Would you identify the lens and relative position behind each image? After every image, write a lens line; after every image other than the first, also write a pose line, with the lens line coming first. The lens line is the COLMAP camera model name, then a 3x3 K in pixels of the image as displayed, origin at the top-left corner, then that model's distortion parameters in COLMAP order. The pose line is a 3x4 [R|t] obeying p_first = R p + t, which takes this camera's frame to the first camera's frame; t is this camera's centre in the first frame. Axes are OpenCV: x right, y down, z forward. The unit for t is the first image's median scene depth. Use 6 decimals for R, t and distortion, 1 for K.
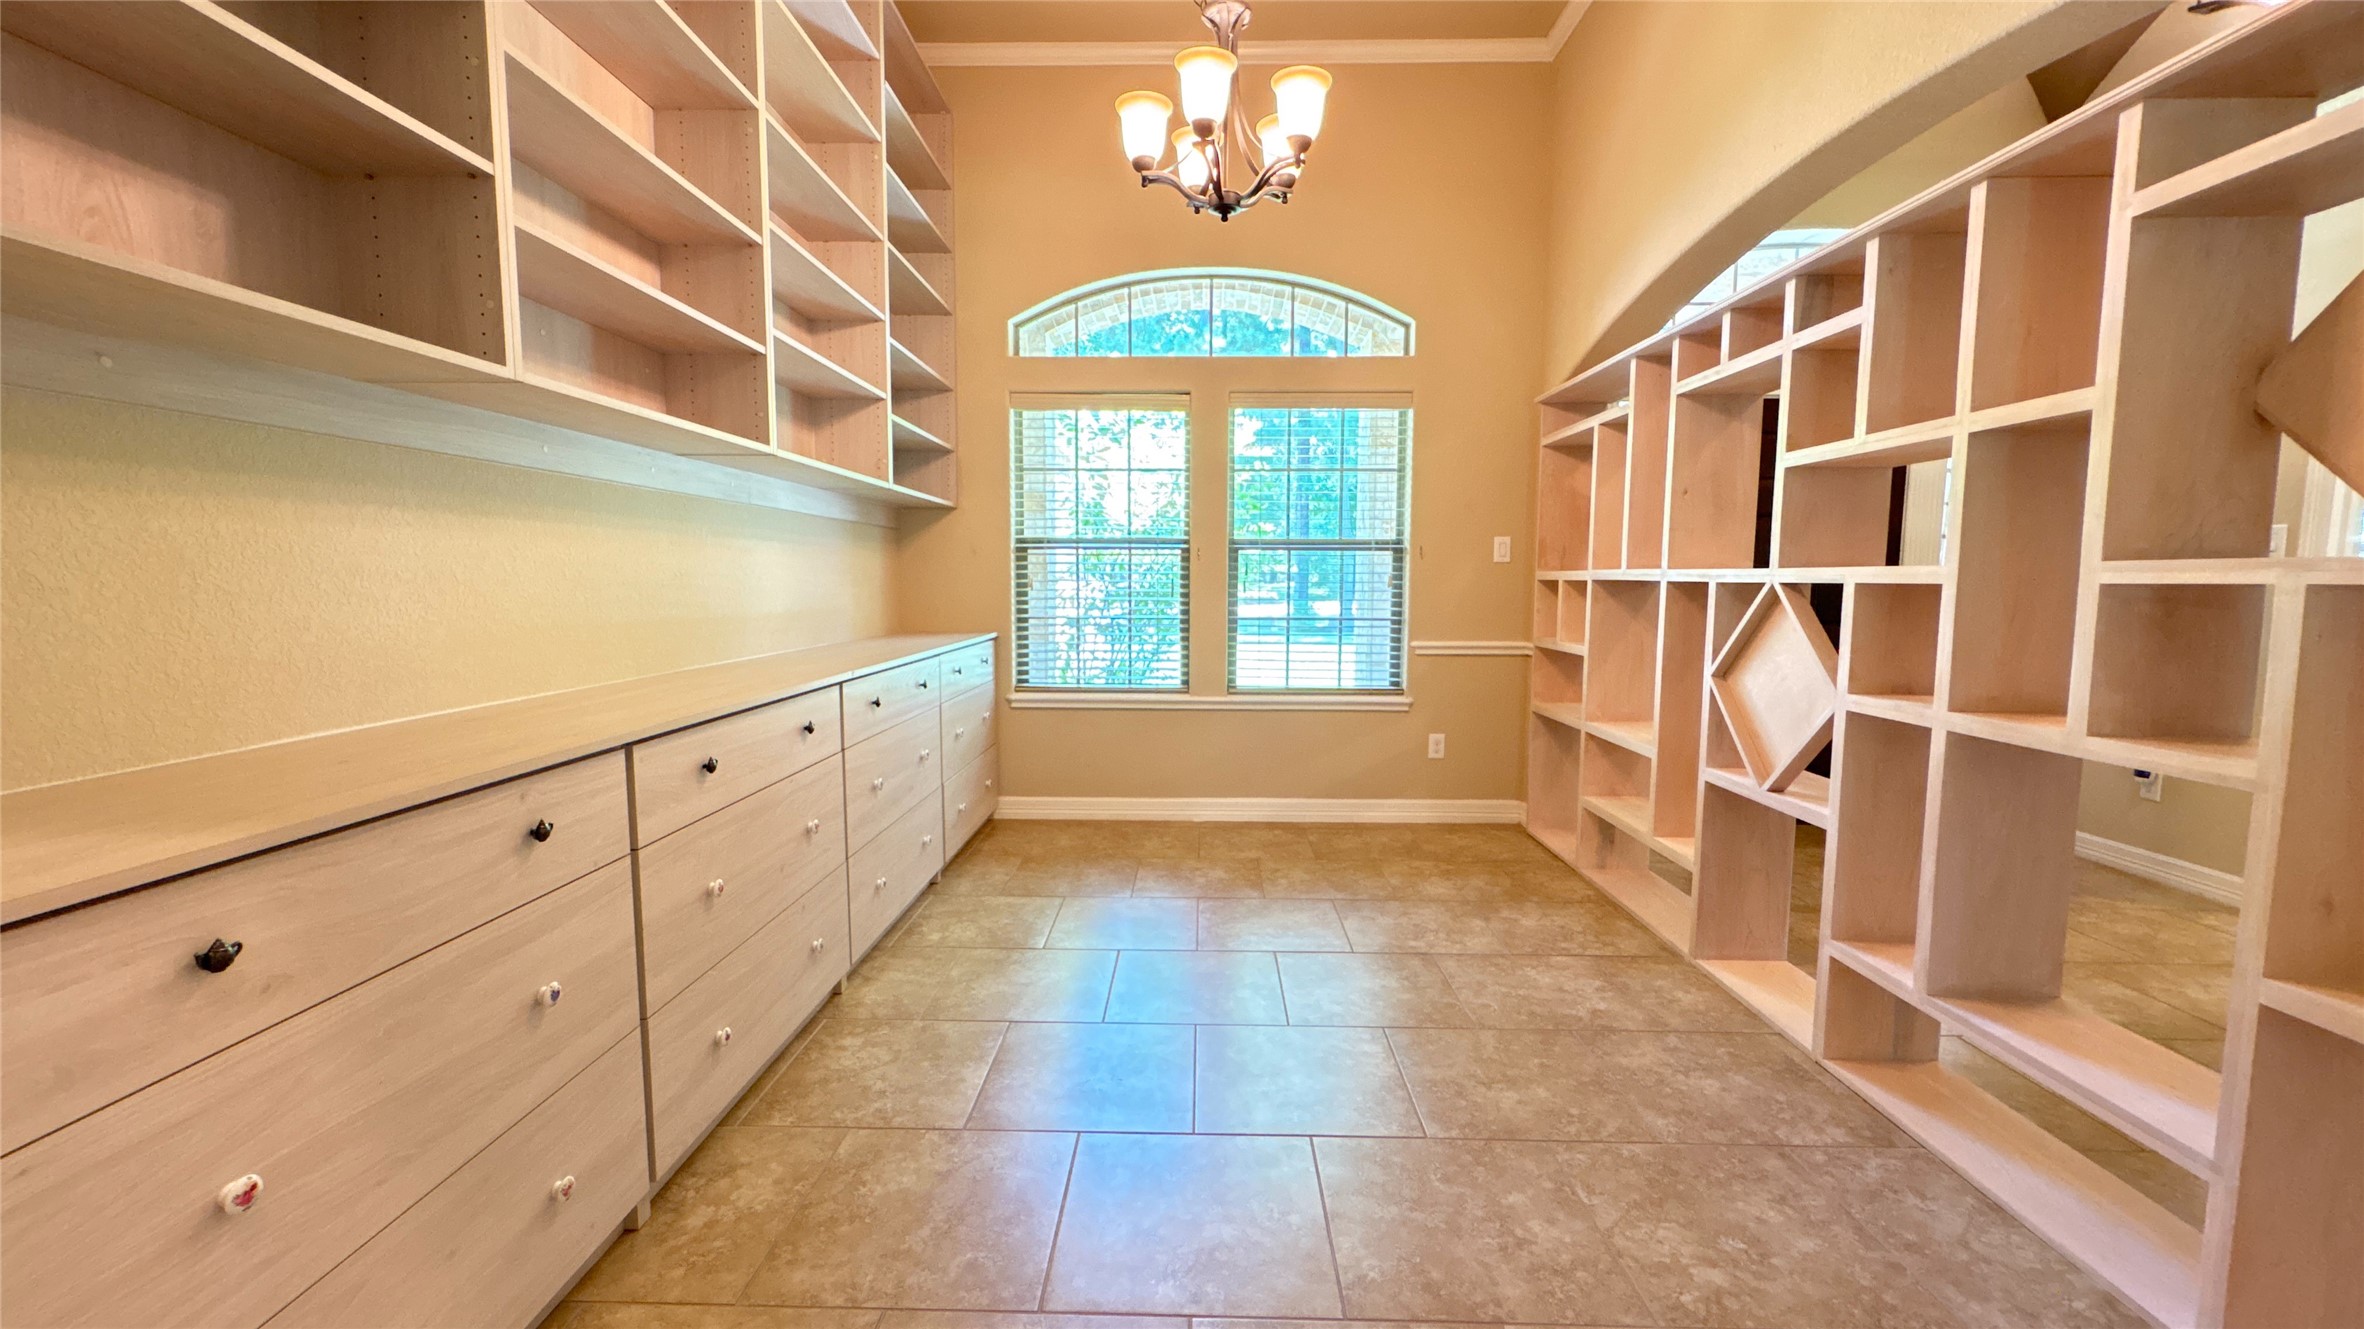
lens RADIAL K [[941.2, 0, 1180.2], [0, 941.2, 662.8], [0, 0, 1]] dist [-0.000067, 0.000089]
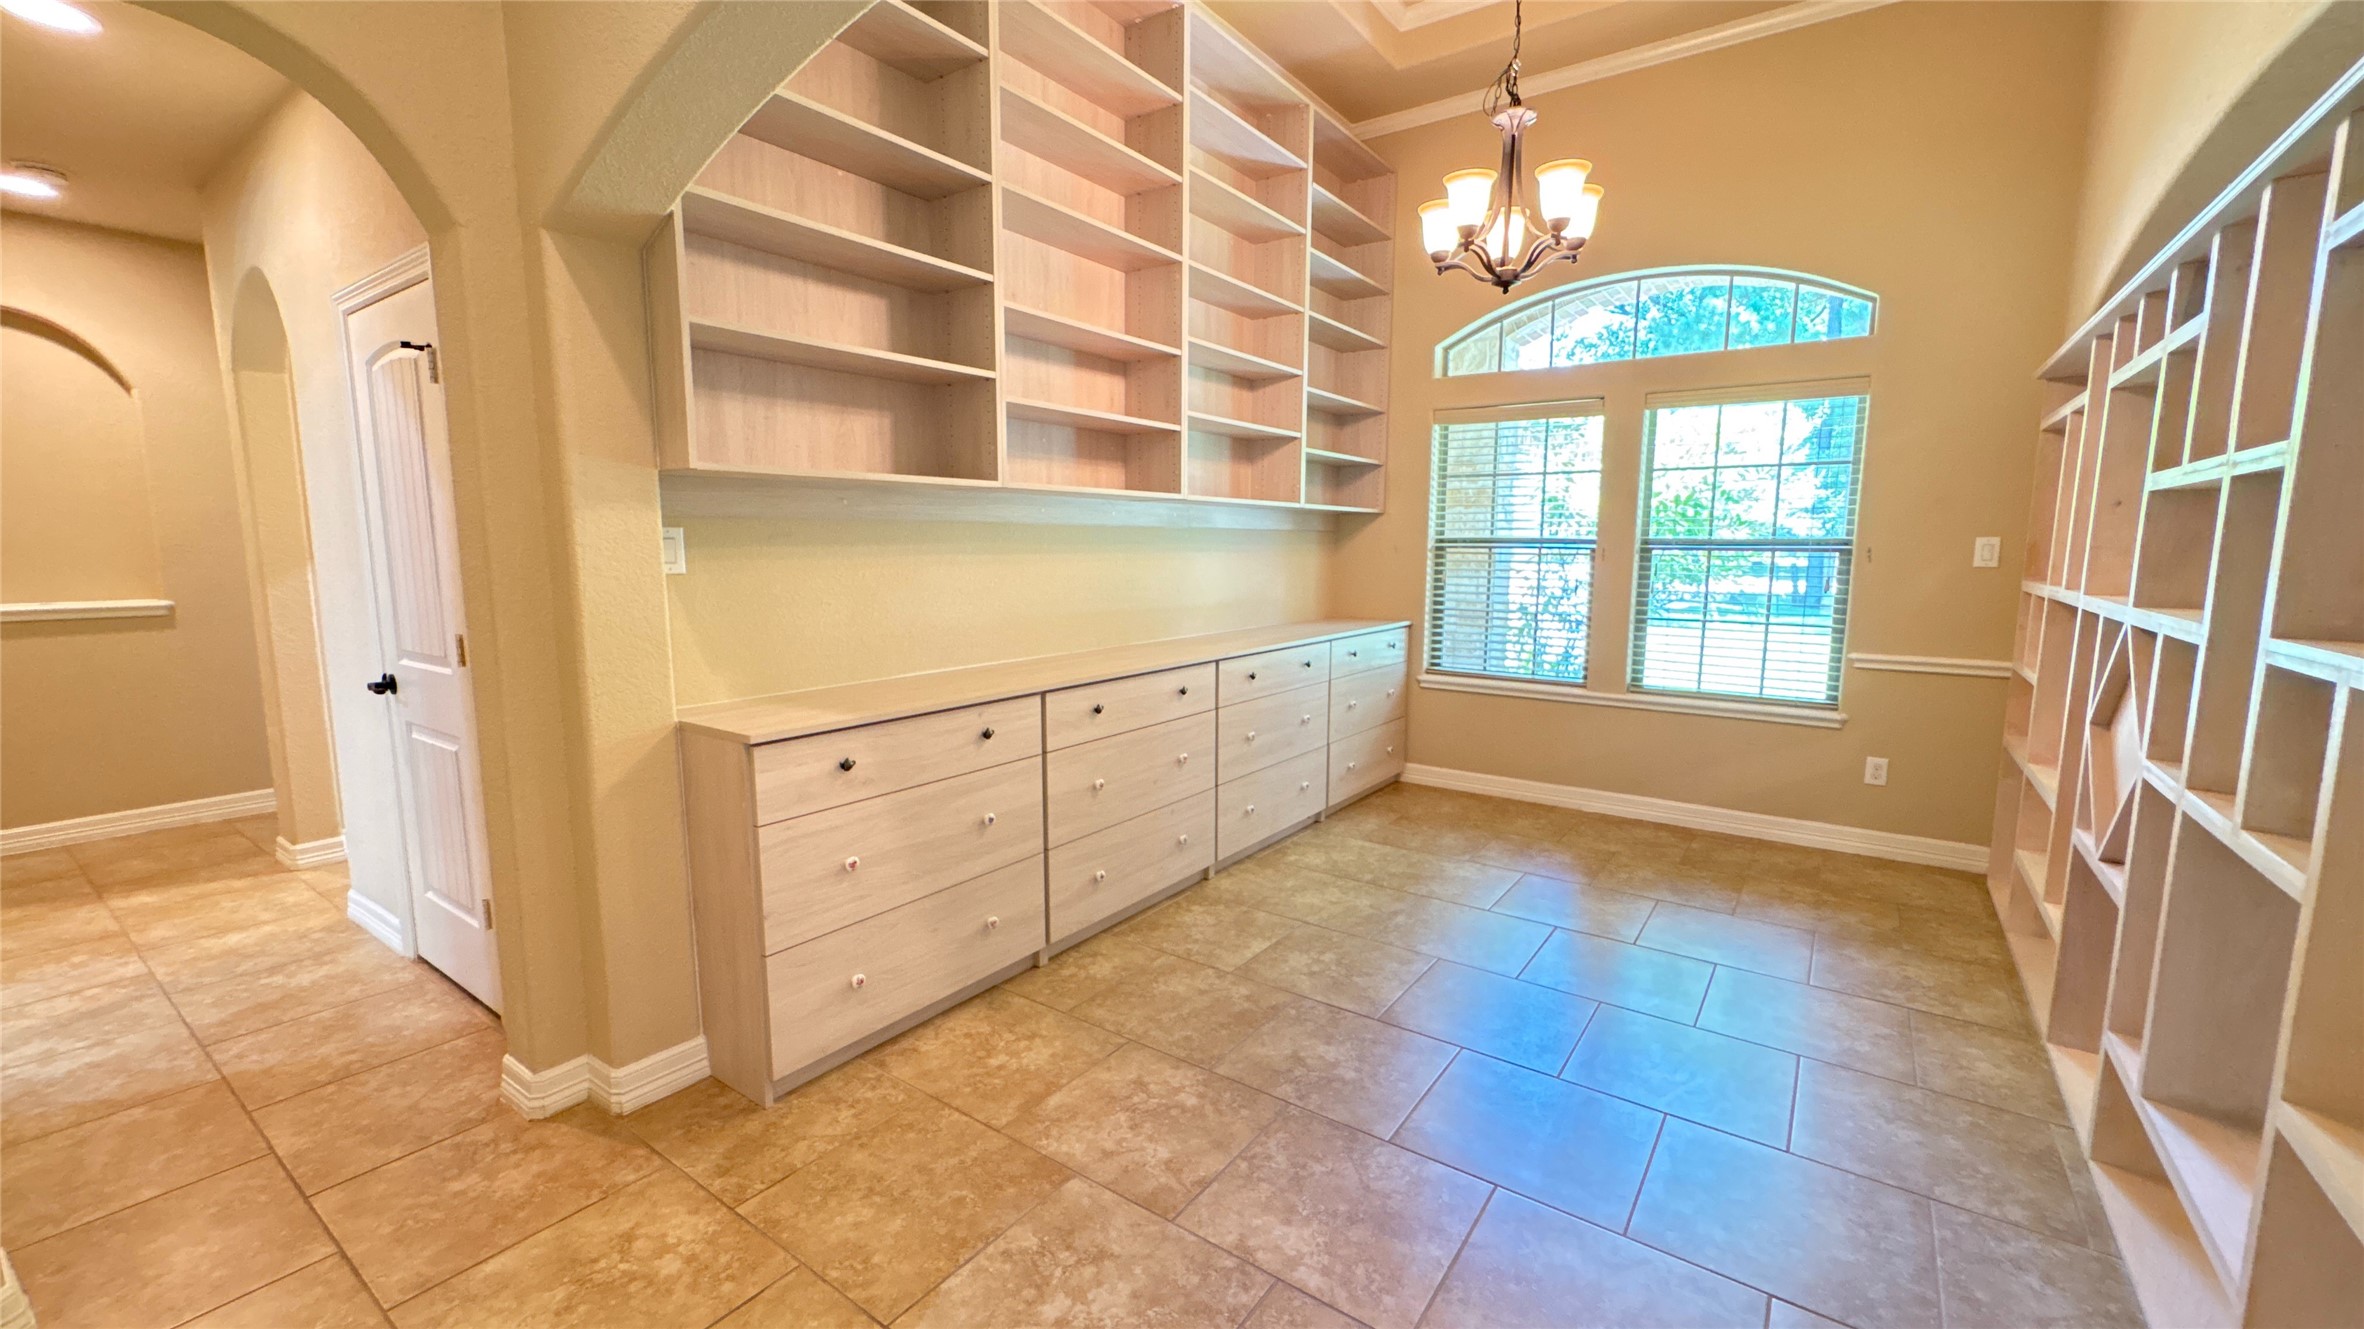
lens RADIAL K [[941.2, 0, 1180.2], [0, 941.2, 662.8], [0, 0, 1]] dist [-0.000067, 0.000089]
pose [[0.826936, 0.073020, -0.557534, 0.260624], [-0.052699, 0.997232, 0.052444, -0.032121], [0.559820, -0.013986, 0.828496, -0.135756]]
